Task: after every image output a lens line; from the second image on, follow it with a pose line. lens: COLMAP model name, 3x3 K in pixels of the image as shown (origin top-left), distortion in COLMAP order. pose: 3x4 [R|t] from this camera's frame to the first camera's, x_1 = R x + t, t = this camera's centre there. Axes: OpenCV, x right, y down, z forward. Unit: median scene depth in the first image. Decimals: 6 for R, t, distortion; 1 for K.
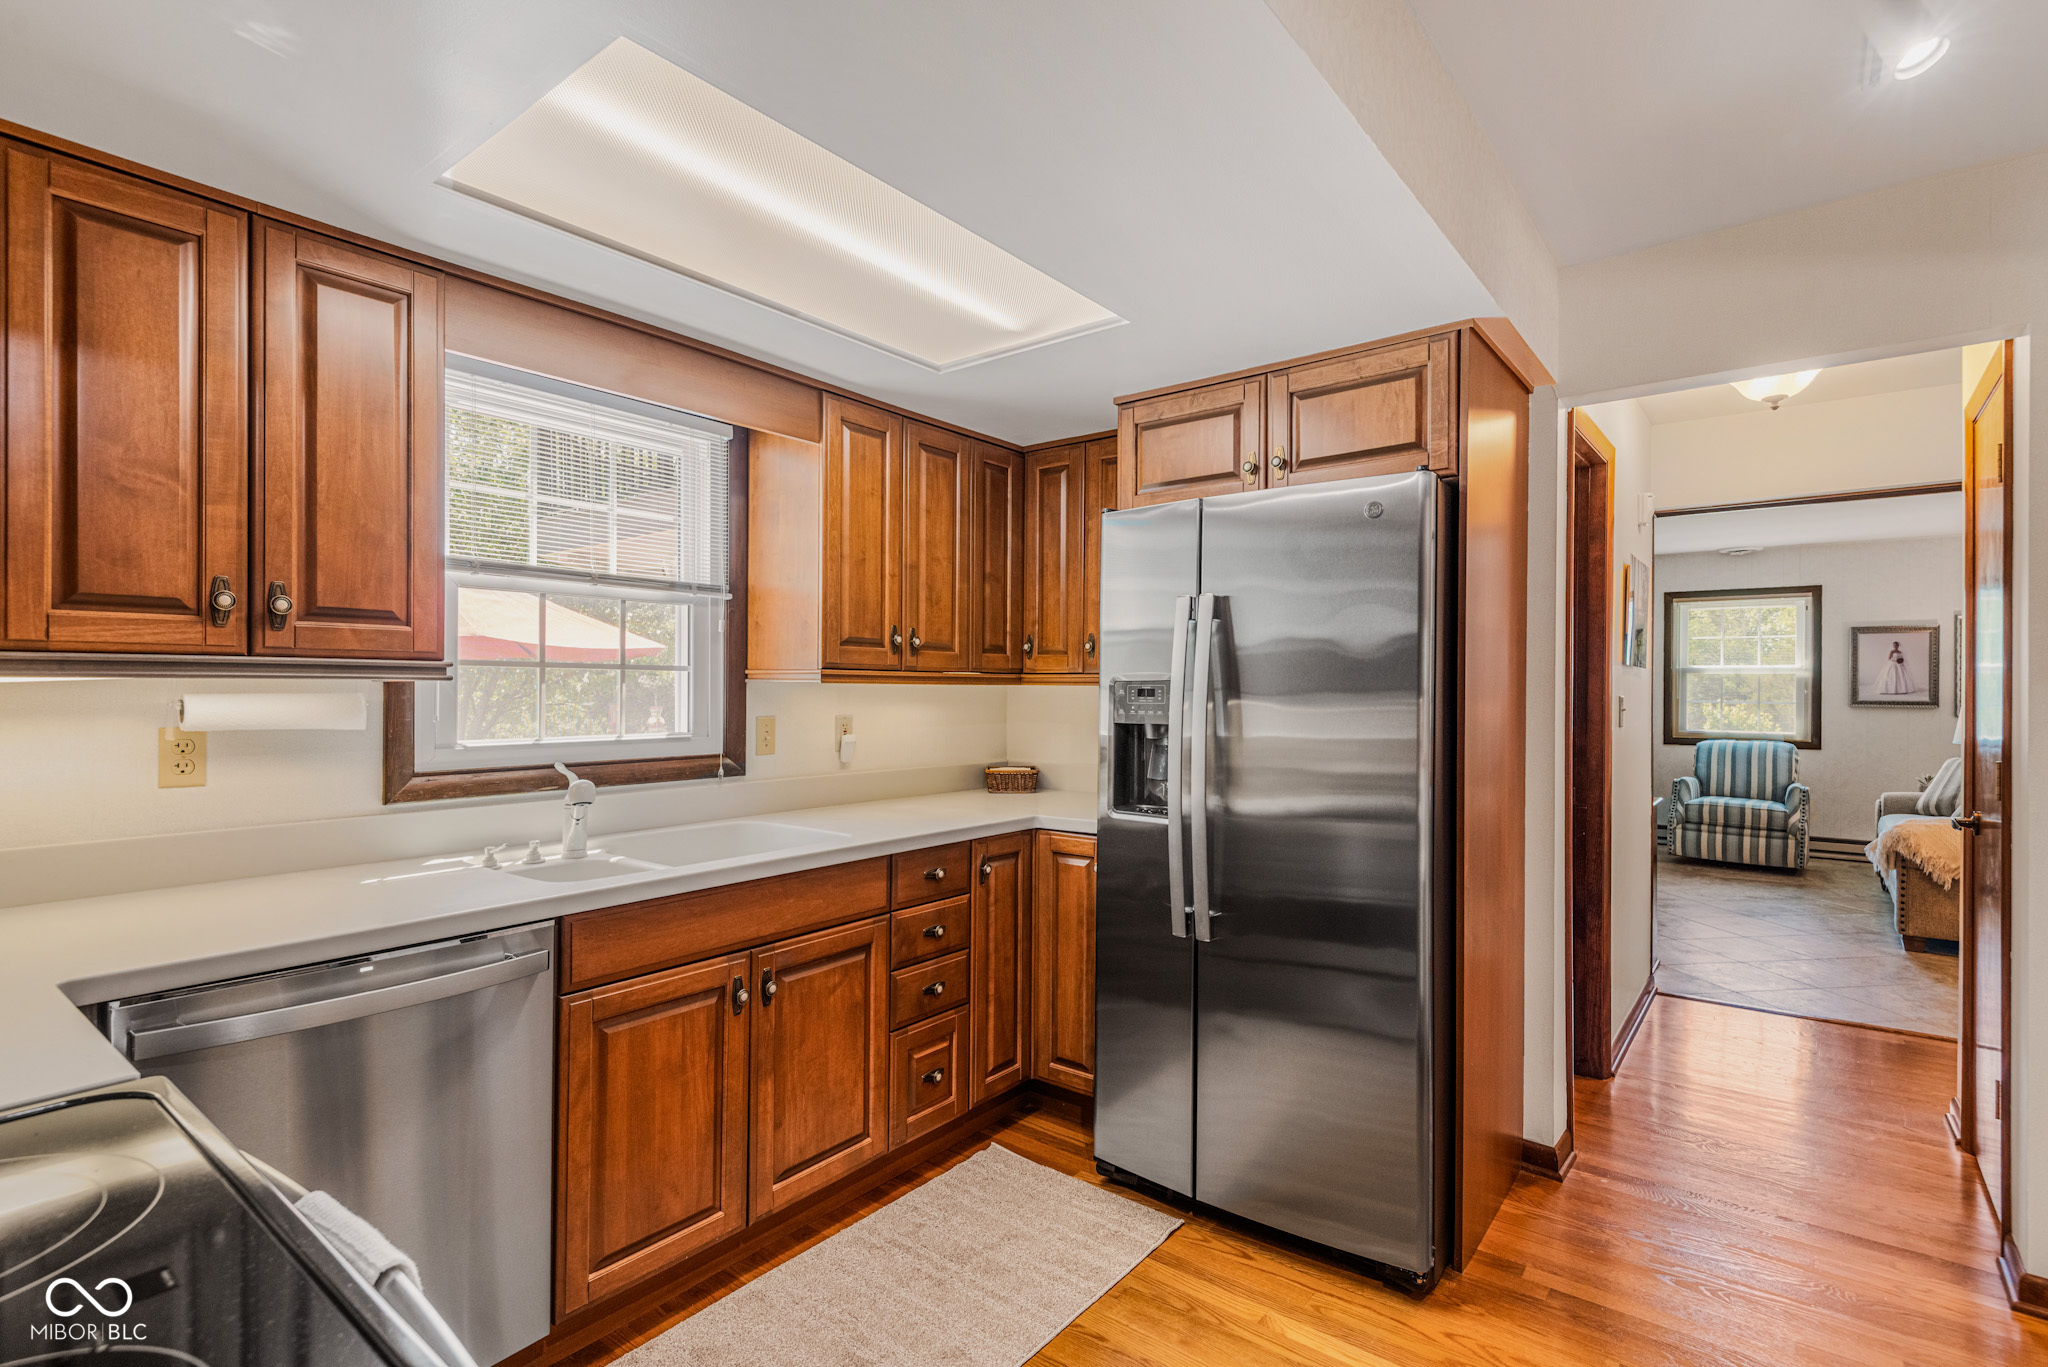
lens RADIAL K [[967.5, 0, 1027.5], [0, 967.5, 696.5], [0, 0, 1]] dist [0.048267, -0.036160]
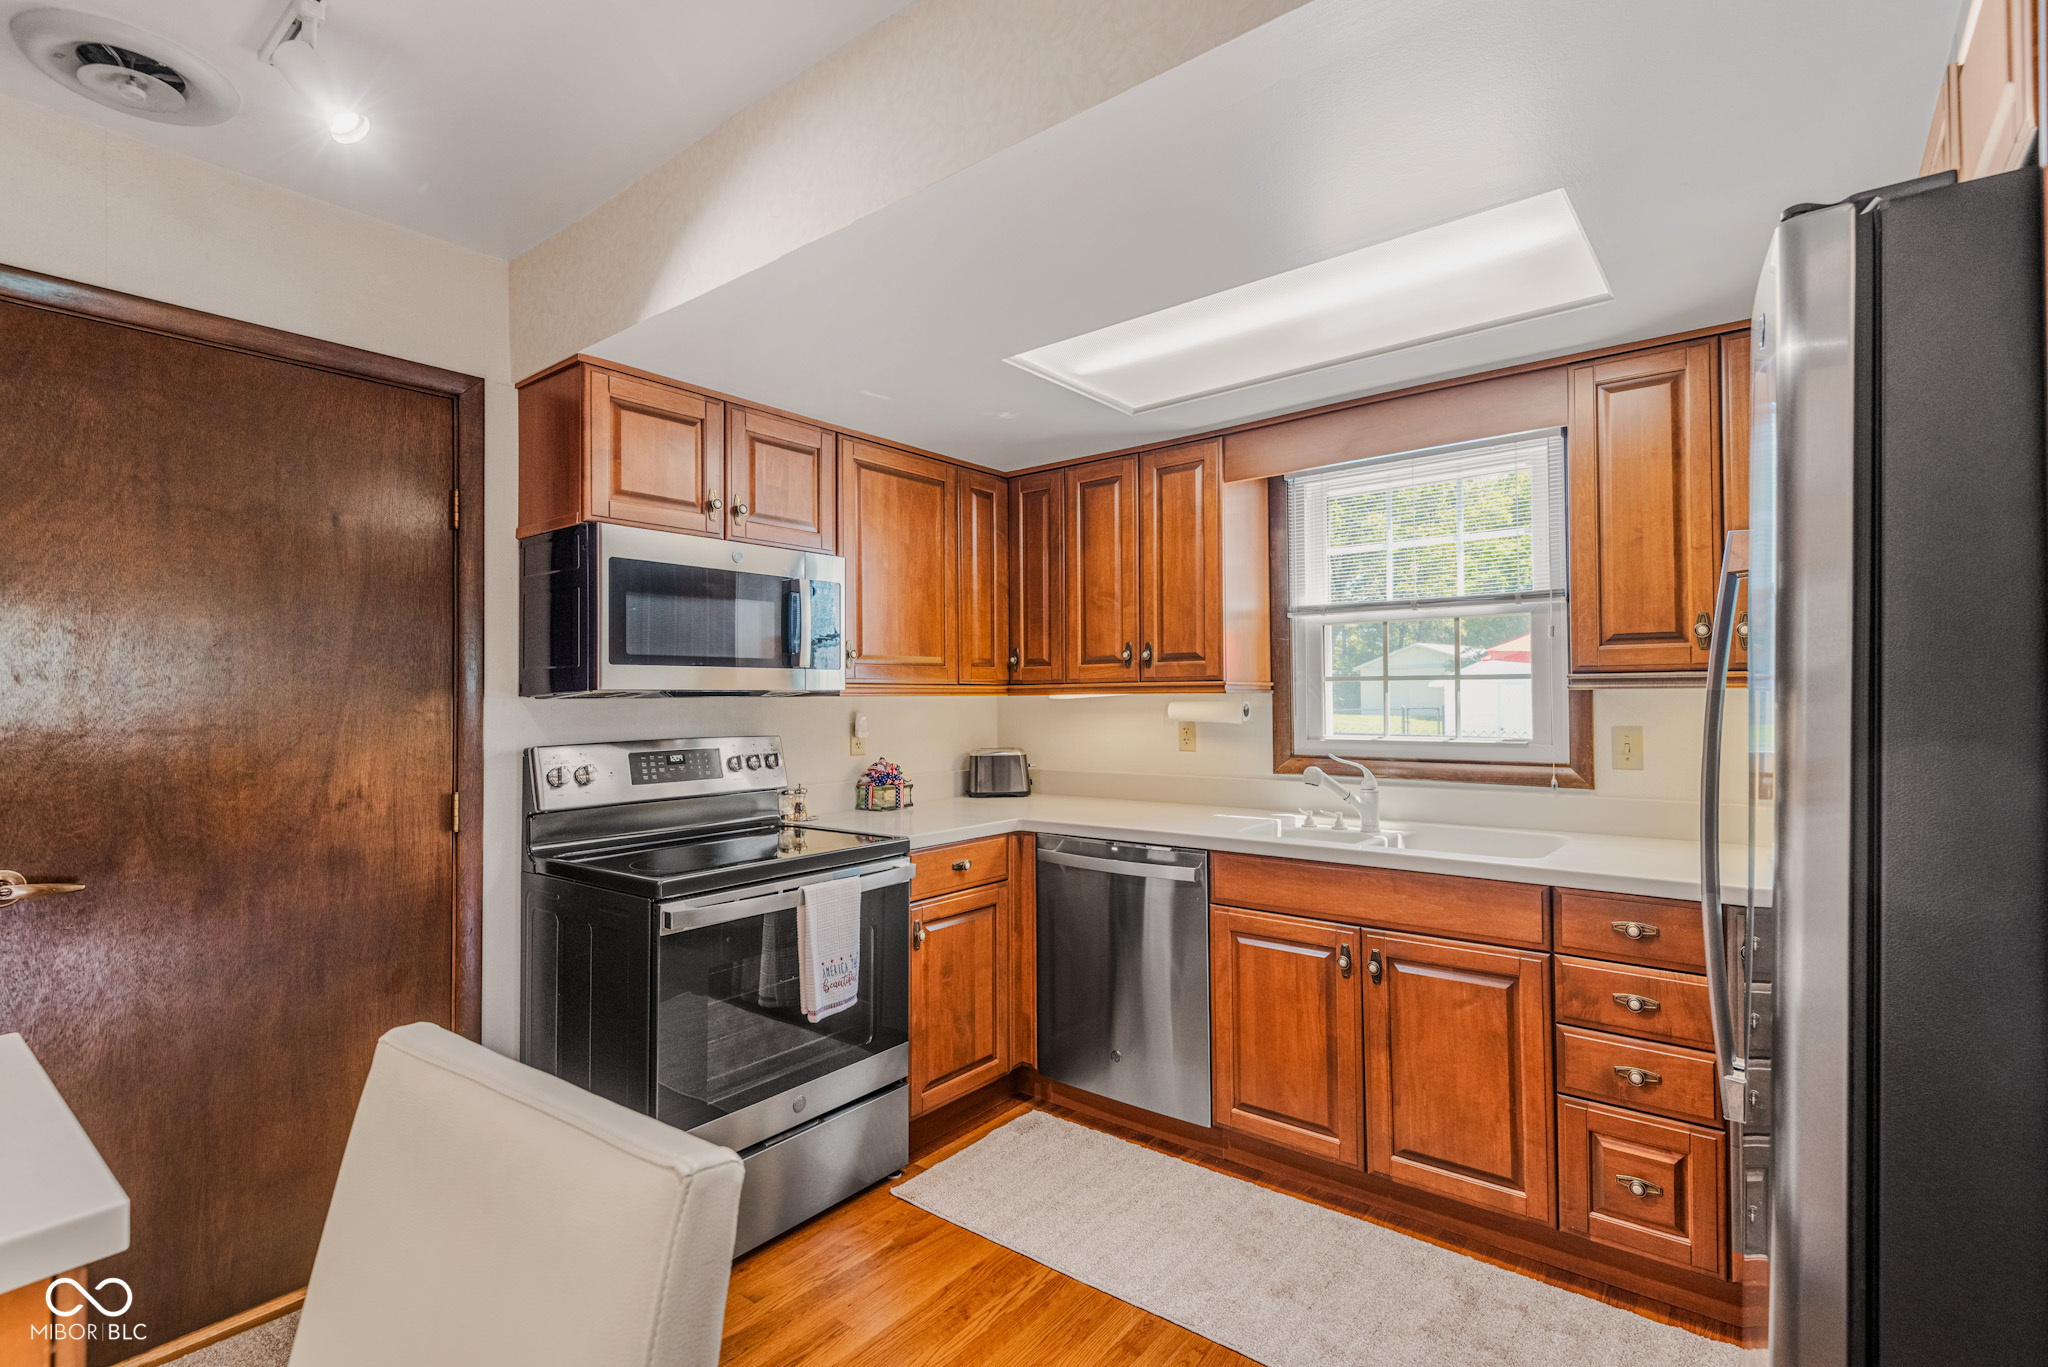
lens RADIAL K [[933.3, 0, 1020.0], [0, 933.3, 690.5], [0, 0, 1]] dist [0.040708, -0.032775]
pose [[-0.010337, -0.013050, -0.999861, 0.763234], [-0.000773, 0.999915, -0.013043, -0.000696], [0.999946, 0.000638, -0.010346, 0.573395]]
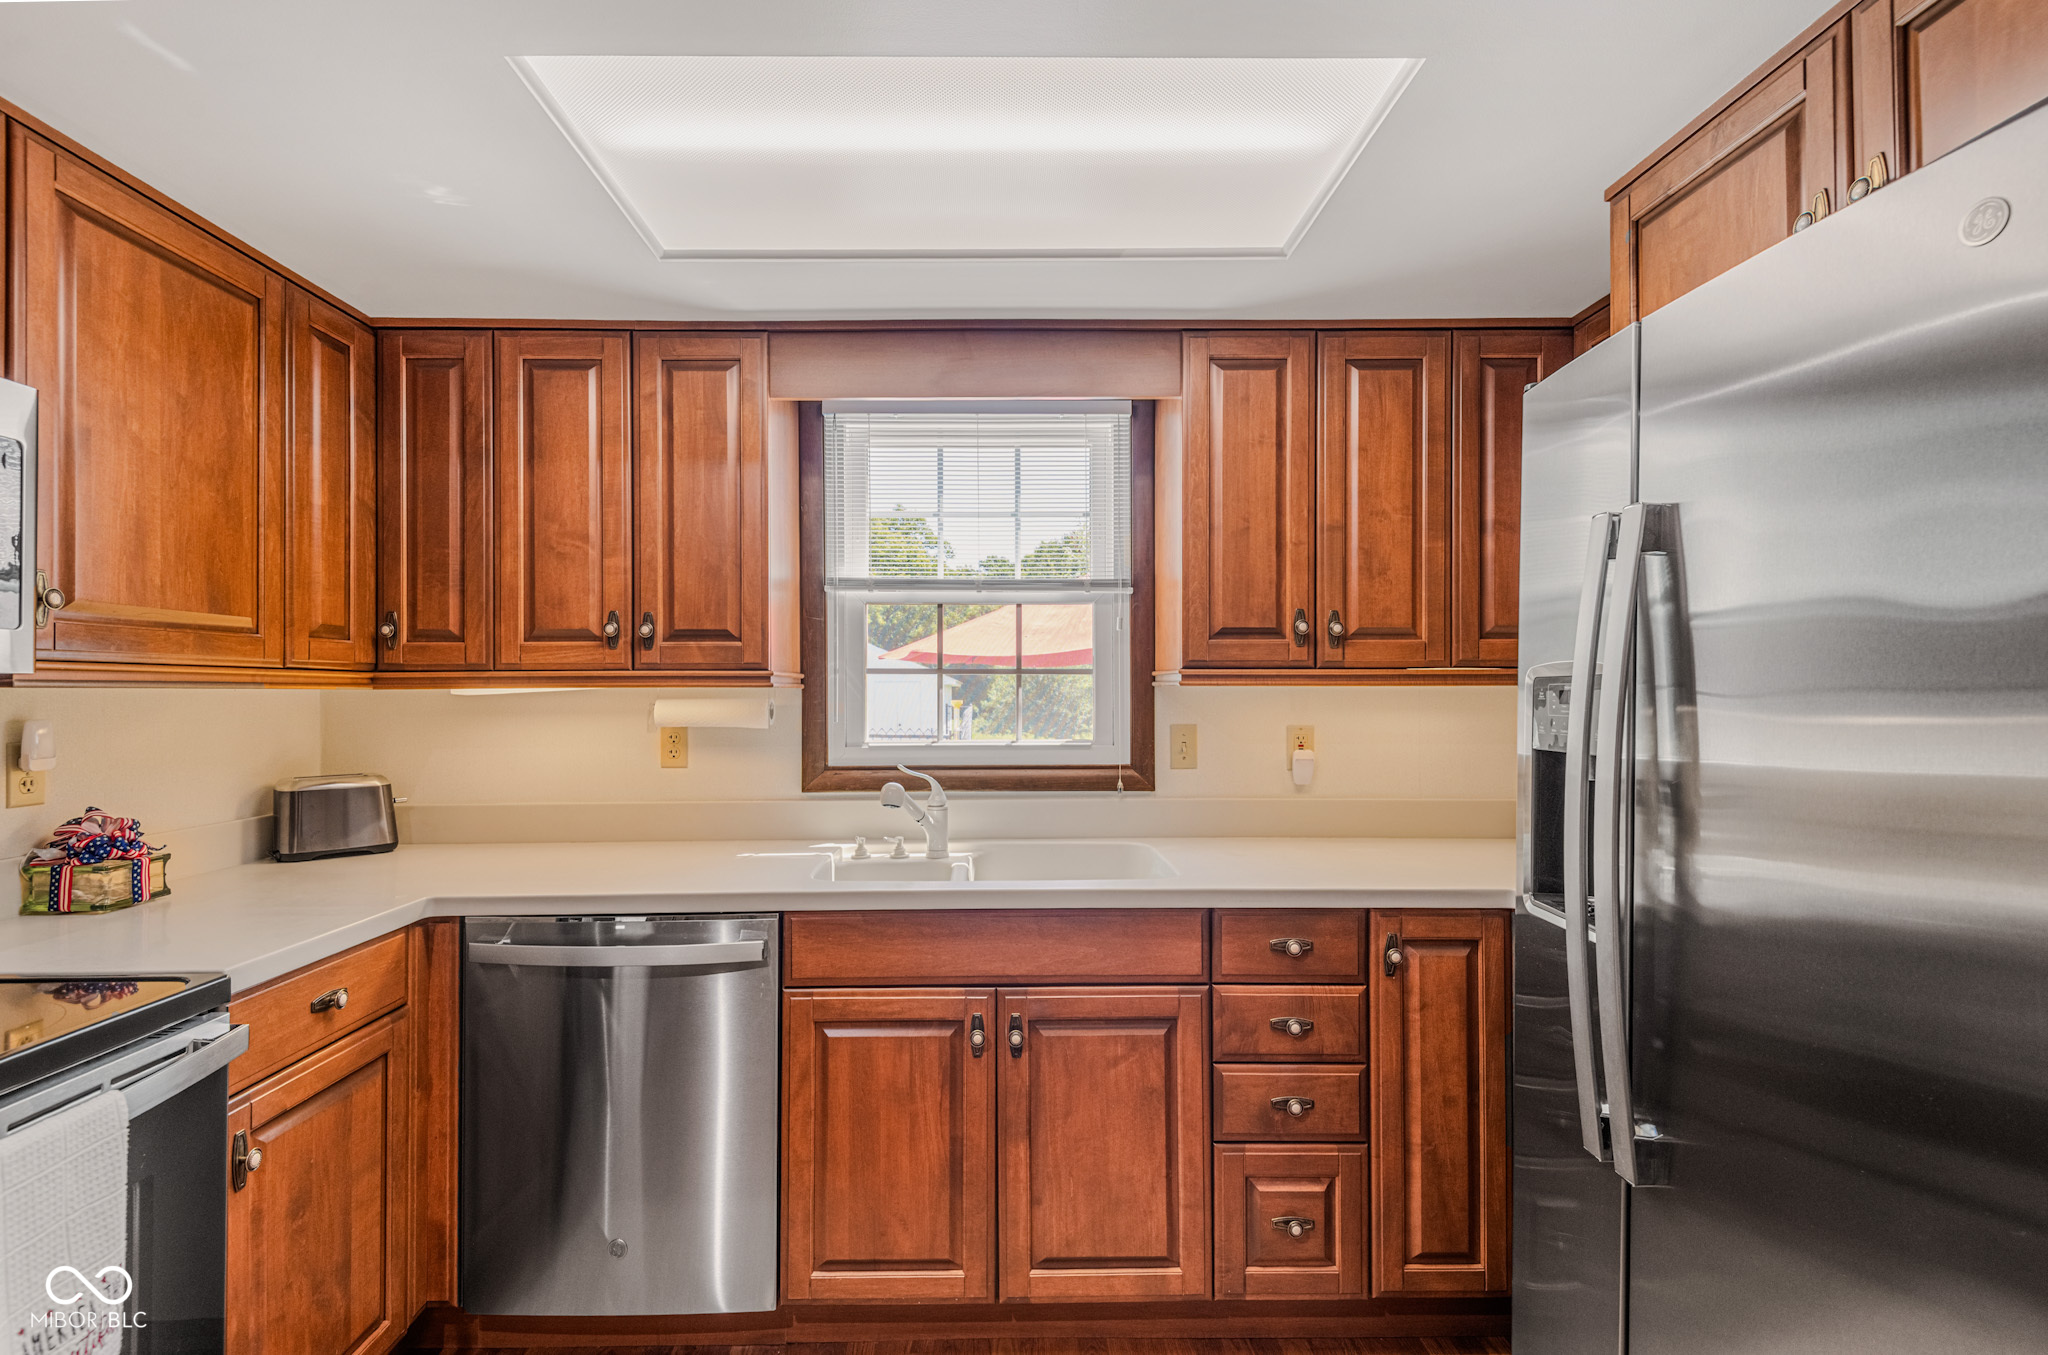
lens RADIAL K [[966.0, 0, 995.2], [0, 966.0, 690.8], [0, 0, 1]] dist [0.036928, -0.023557]
pose [[0.625762, -0.008019, -0.779973, 0.377713], [-0.000806, 0.999940, -0.010927, -0.000276], [0.780014, 0.007467, 0.625718, 0.416352]]
